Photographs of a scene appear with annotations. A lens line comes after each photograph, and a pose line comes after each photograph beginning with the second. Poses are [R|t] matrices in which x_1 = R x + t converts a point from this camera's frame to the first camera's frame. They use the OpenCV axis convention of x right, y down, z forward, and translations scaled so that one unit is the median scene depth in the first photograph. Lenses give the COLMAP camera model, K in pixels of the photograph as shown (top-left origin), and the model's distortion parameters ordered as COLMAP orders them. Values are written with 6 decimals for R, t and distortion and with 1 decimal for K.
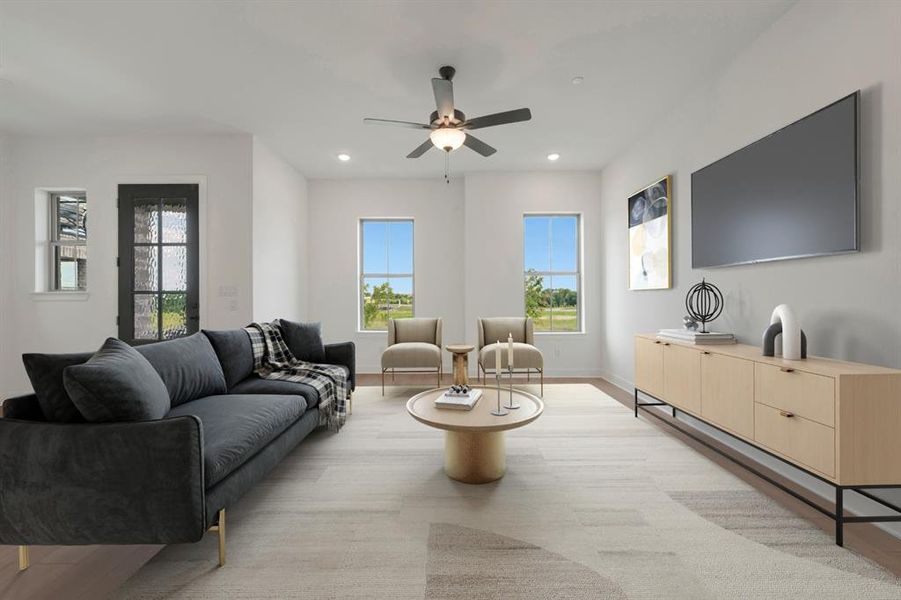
lens RADIAL K [[365.1, 0, 455.6], [0, 365.1, 295.3], [0, 0, 1]] dist [0.000859, 0.000174]
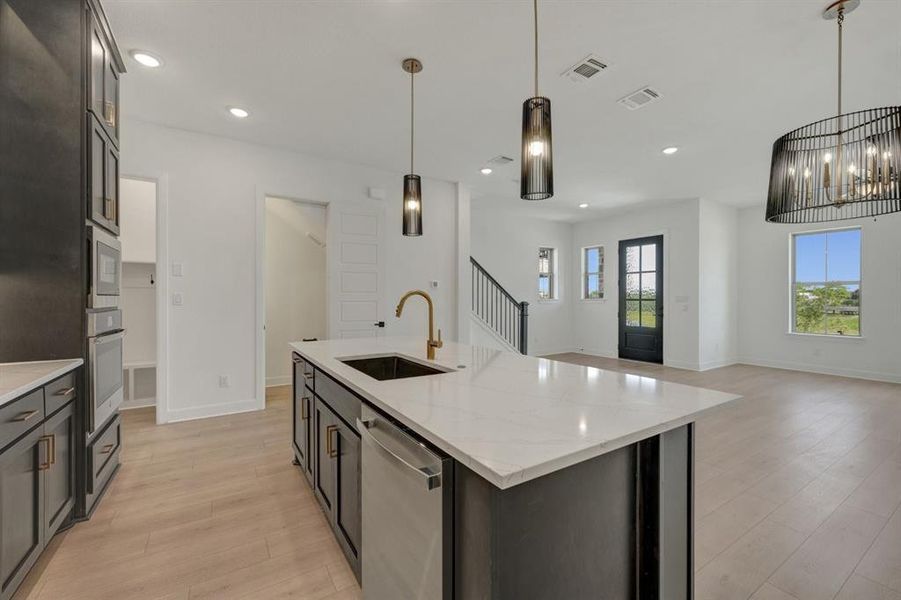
lens RADIAL K [[370.0, 0, 450.5], [0, 370.0, 300.0], [0, 0, 1]] dist [0.001141, 0.000292]
pose [[0.538887, 0.006412, -0.842353, 0.189487], [0.005484, 0.999923, 0.011120, -0.031371], [0.842360, -0.010611, 0.538811, -0.709360]]
